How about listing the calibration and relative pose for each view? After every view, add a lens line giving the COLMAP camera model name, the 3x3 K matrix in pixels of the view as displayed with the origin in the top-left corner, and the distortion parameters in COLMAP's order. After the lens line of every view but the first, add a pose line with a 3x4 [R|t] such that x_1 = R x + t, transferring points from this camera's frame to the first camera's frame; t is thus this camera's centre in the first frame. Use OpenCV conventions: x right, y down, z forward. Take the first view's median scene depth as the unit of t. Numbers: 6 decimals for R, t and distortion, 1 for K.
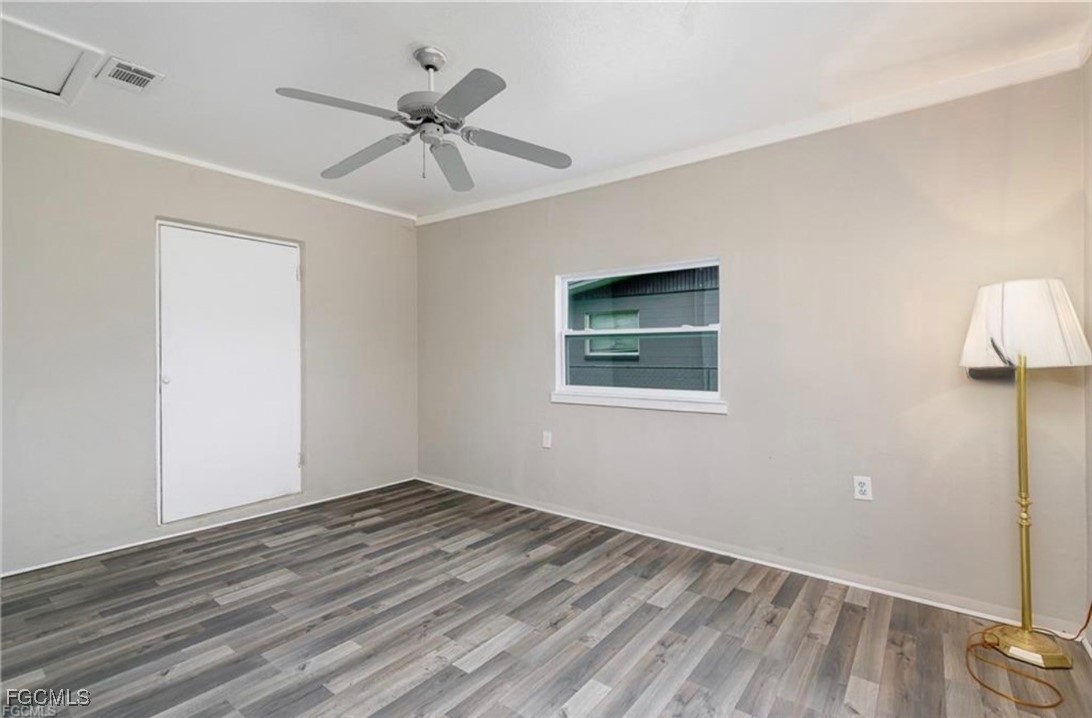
lens RADIAL K [[502.2, 0, 544.2], [0, 502.2, 353.3], [0, 0, 1]] dist [0.005099, -0.000900]
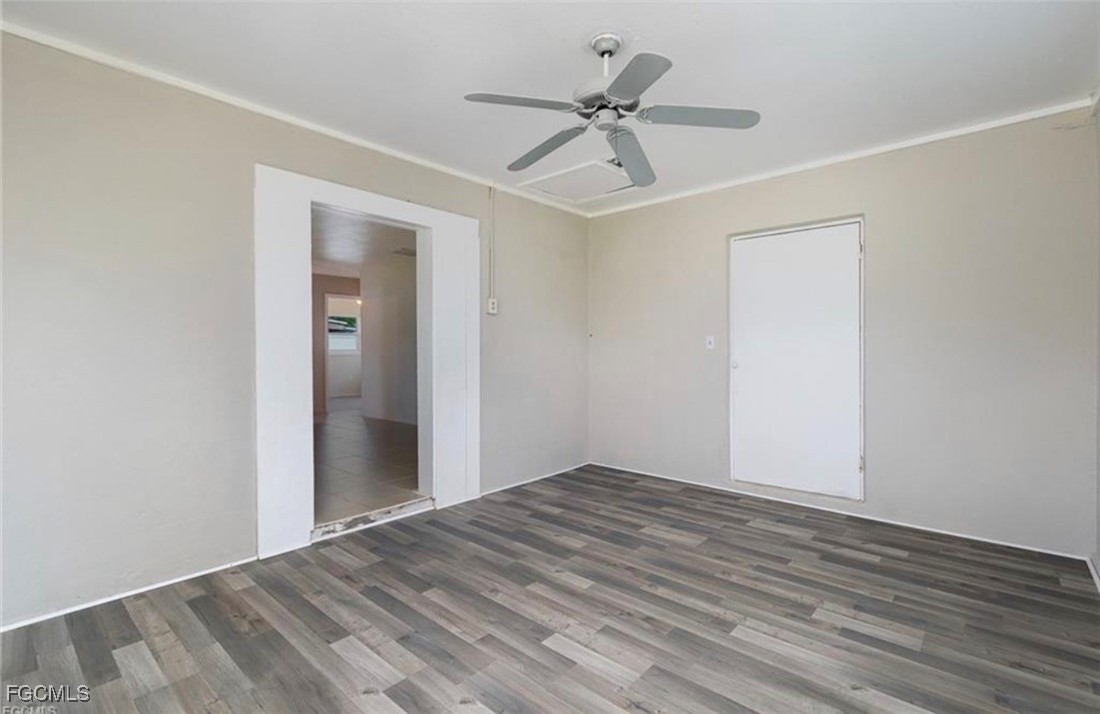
lens RADIAL K [[500.5, 0, 550.7], [0, 500.5, 358.2], [0, 0, 1]] dist [0.001154, 0.000056]
pose [[-0.062357, 0.021399, -0.997824, 0.554357], [0.001449, 0.999771, 0.021351, 0.009404], [0.998053, -0.000114, -0.062374, 0.678675]]
